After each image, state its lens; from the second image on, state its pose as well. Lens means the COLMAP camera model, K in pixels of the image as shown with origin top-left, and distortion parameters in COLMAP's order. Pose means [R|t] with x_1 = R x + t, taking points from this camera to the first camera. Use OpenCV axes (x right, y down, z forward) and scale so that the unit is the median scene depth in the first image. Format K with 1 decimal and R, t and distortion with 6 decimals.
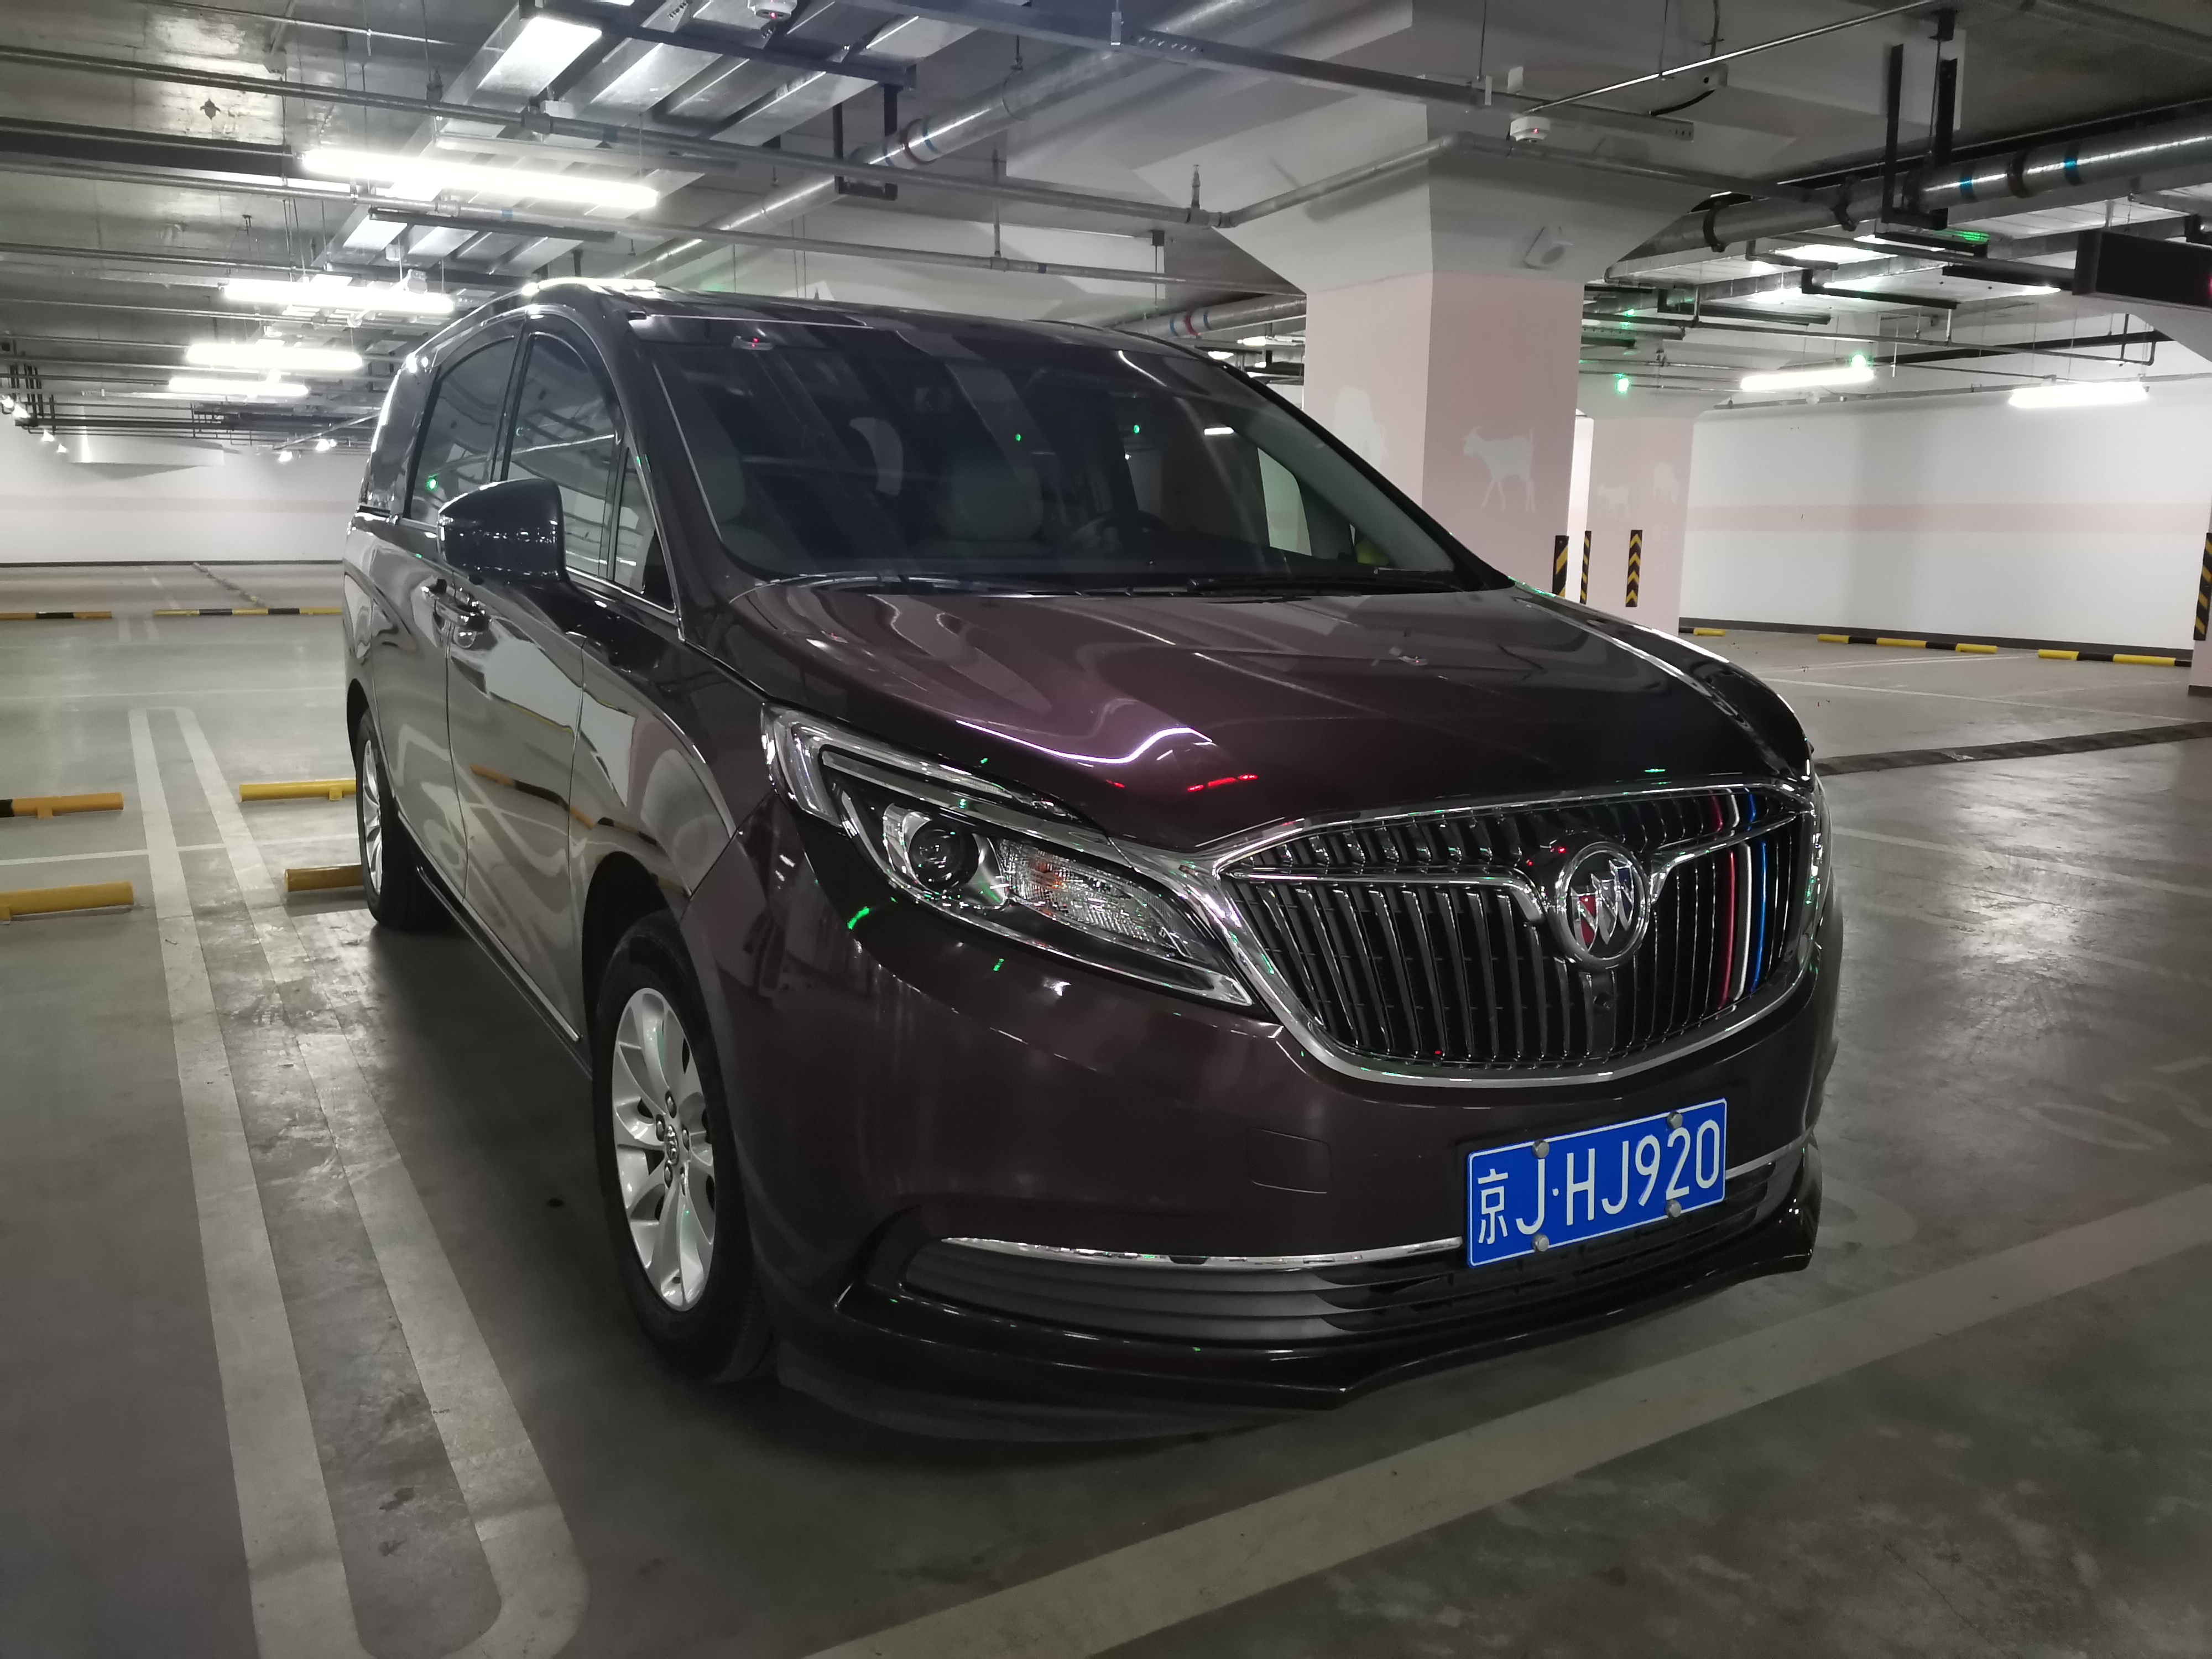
lens RADIAL K [[1678.7, 0, 1106.0], [0, 1678.7, 829.5], [0, 0, 1]] dist [0.046470, 0.002270]
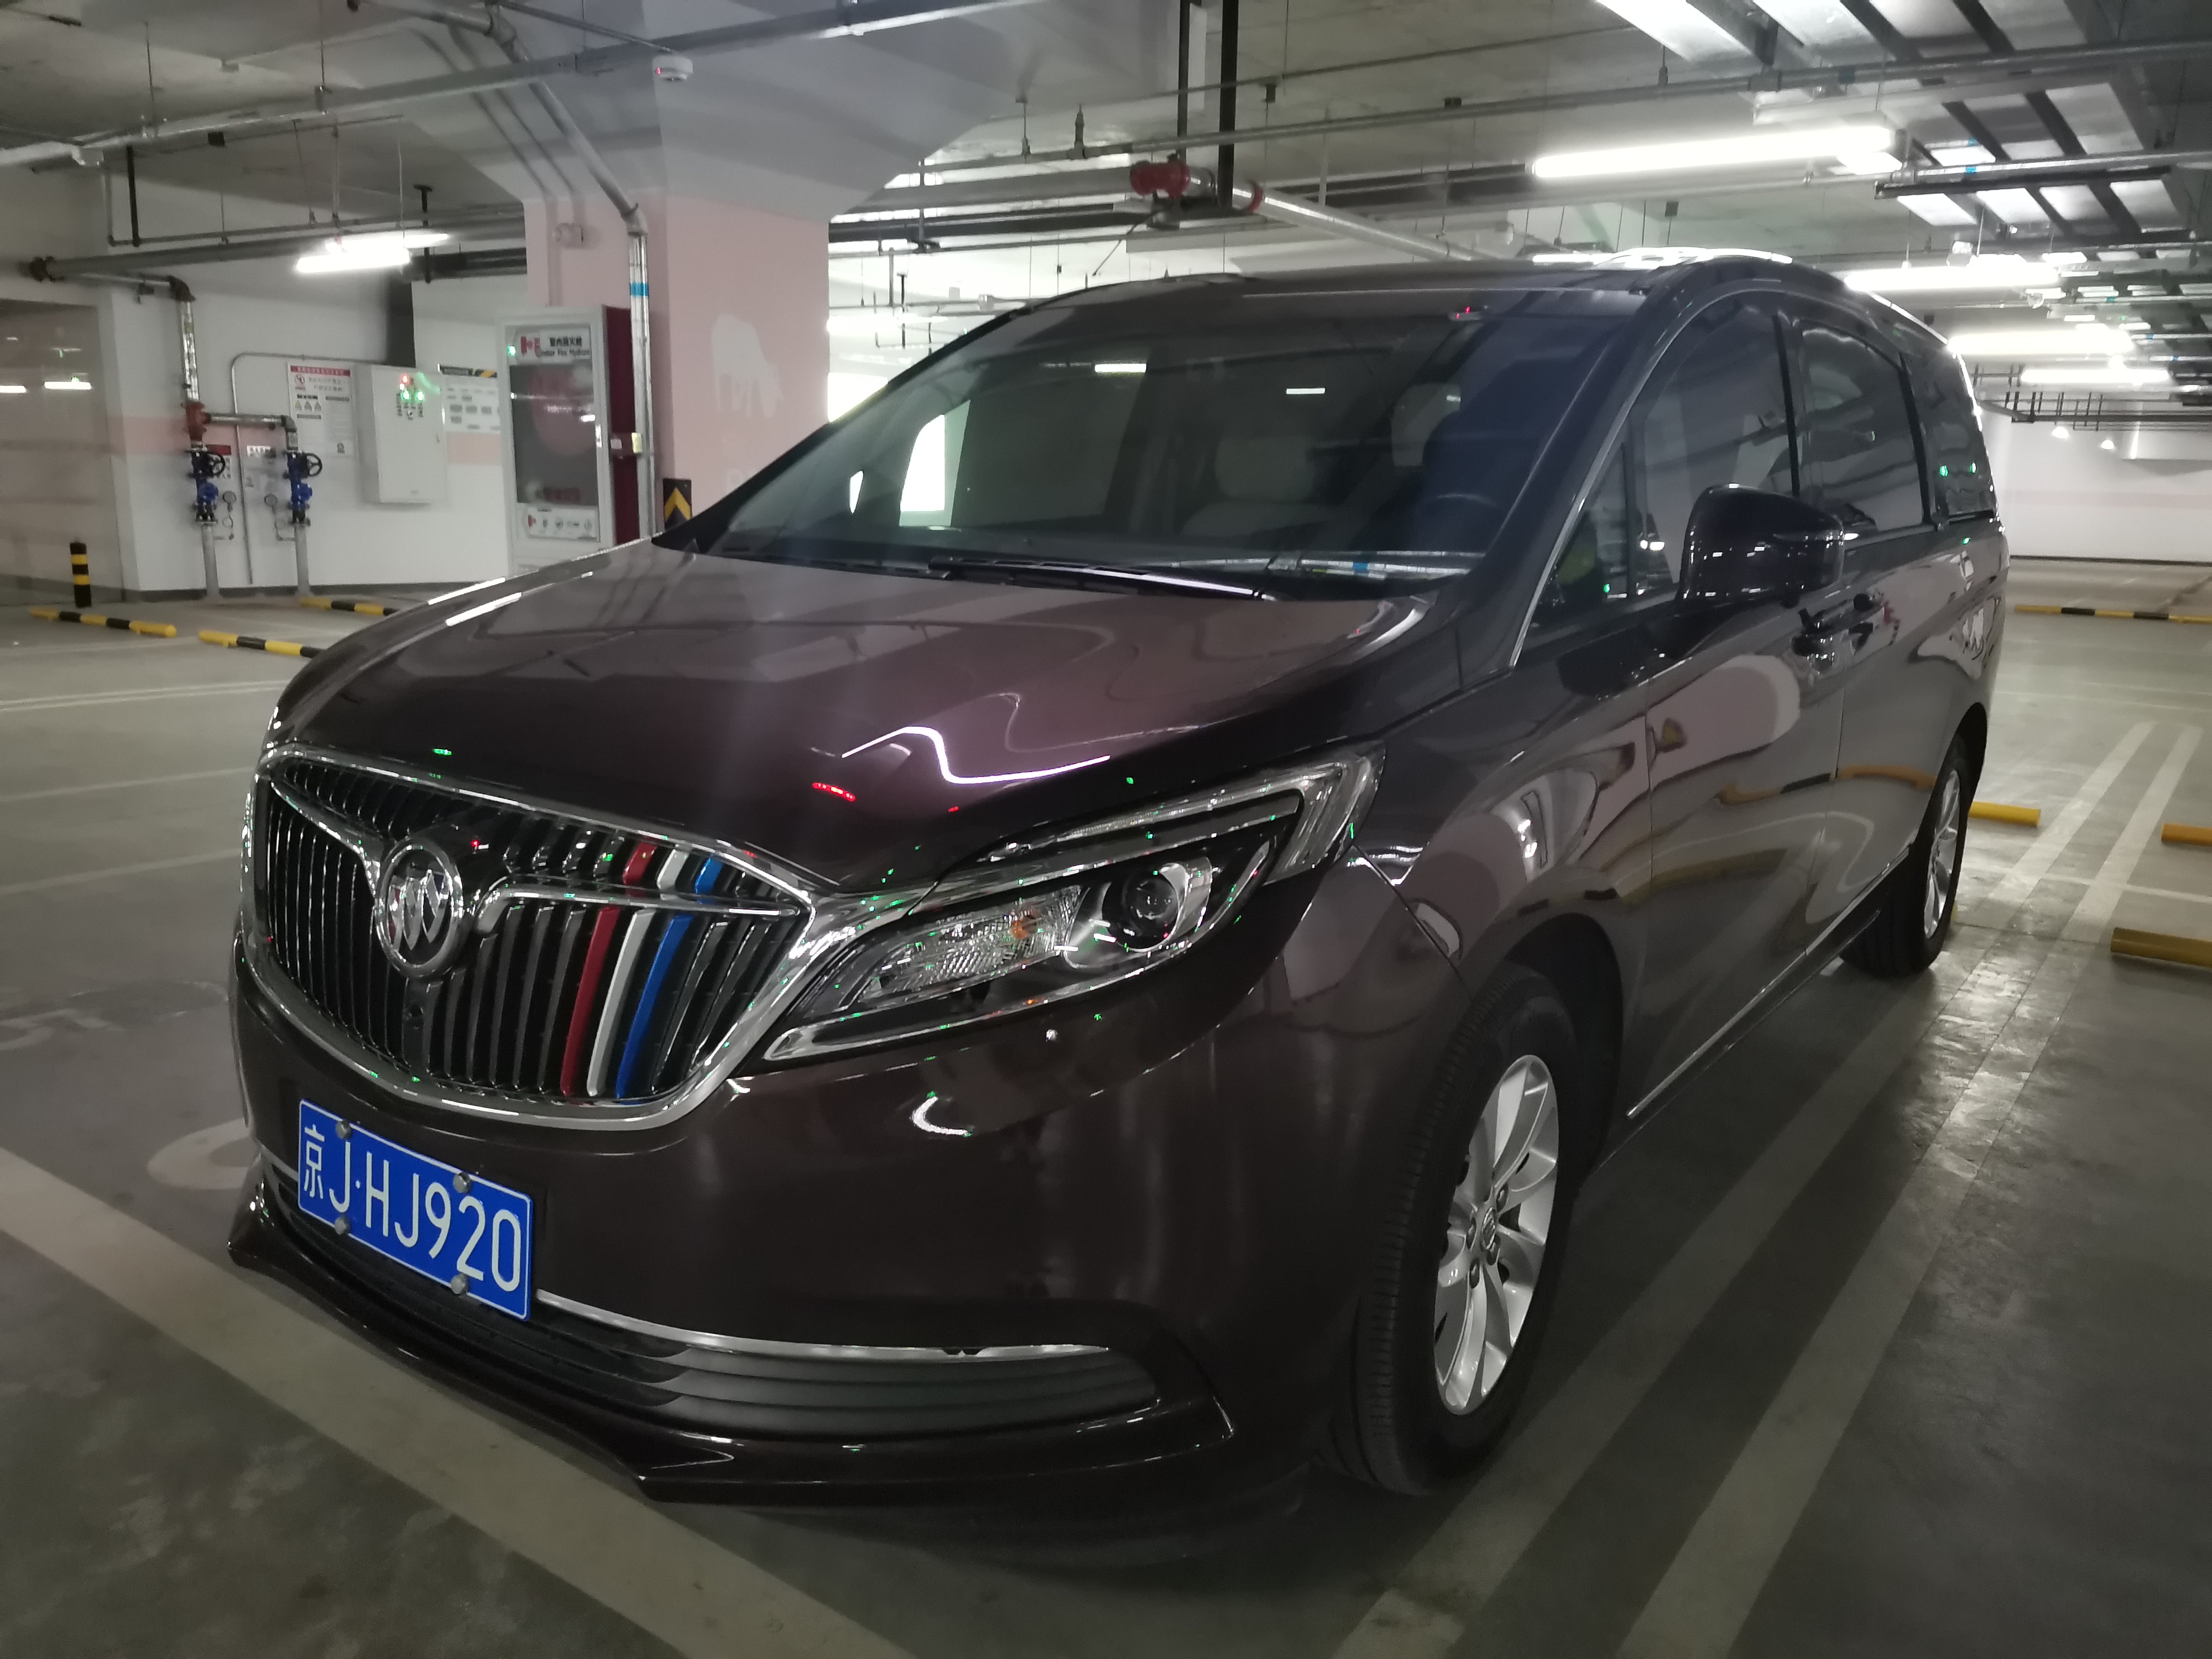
lens RADIAL K [[1697.1, 0, 1106.0], [0, 1697.1, 829.5], [0, 0, 1]] dist [0.007189, 0.003500]
pose [[0.414123, 0.187336, -0.890734, 1.216474], [-0.186313, 0.975317, 0.118504, -0.166653], [0.890949, 0.116880, 0.438804, 0.901690]]
